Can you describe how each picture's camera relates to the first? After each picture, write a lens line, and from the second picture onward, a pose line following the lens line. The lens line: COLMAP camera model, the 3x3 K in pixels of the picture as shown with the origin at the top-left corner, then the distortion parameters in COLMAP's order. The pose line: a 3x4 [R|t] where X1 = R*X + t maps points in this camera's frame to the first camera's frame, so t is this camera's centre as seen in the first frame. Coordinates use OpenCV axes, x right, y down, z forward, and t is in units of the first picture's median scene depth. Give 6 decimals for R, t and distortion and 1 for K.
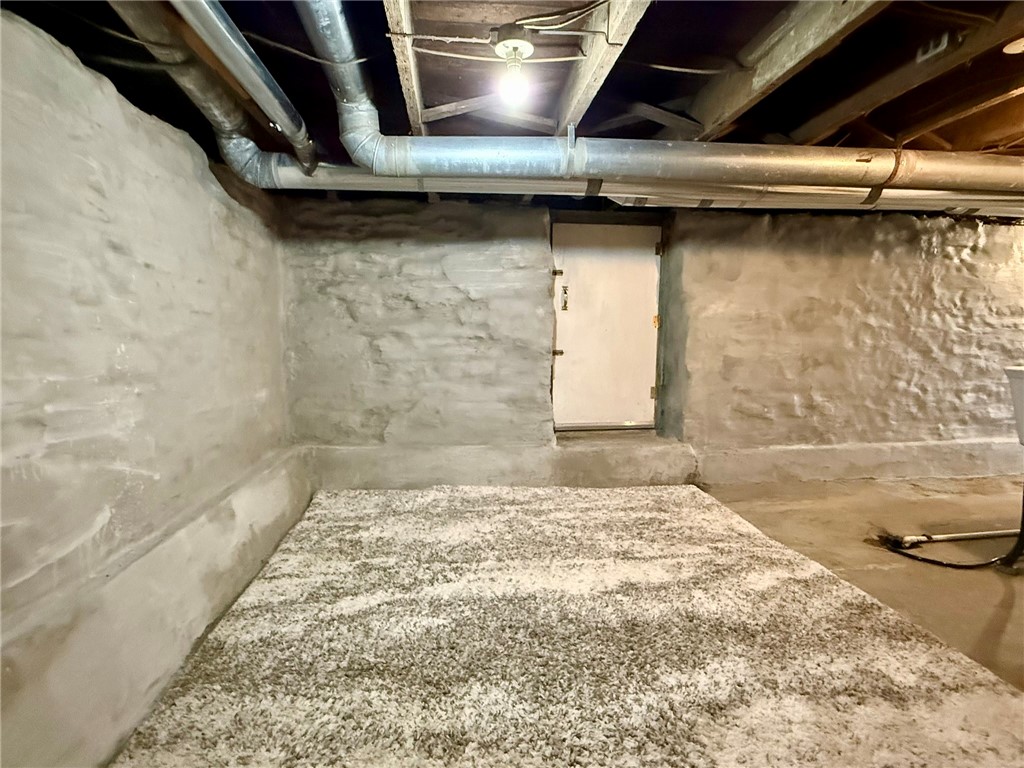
lens RADIAL K [[520.6, 0, 510.8], [0, 520.6, 386.3], [0, 0, 1]] dist [-0.001530, 0.002172]
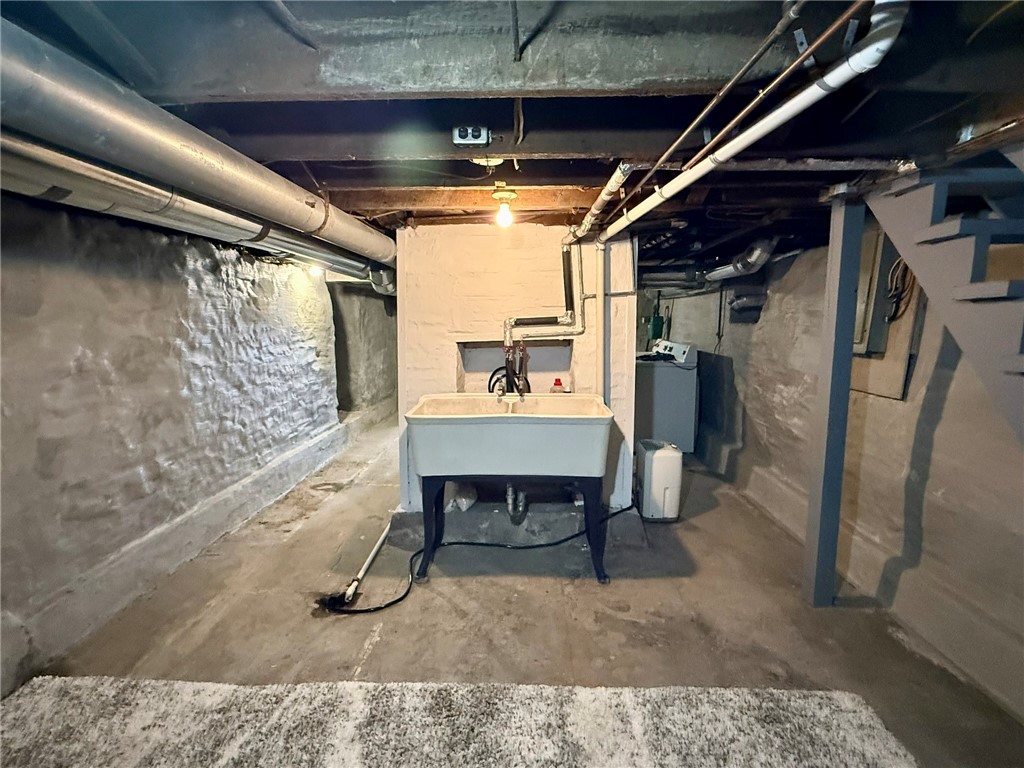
lens RADIAL K [[520.6, 0, 507.7], [0, 520.6, 384.6], [0, 0, 1]] dist [-0.001530, 0.002172]
pose [[0.150117, -0.125439, 0.980678, -0.084904], [0.106152, 0.988230, 0.110155, -0.124979], [-0.982953, 0.087565, 0.161665, 0.352937]]
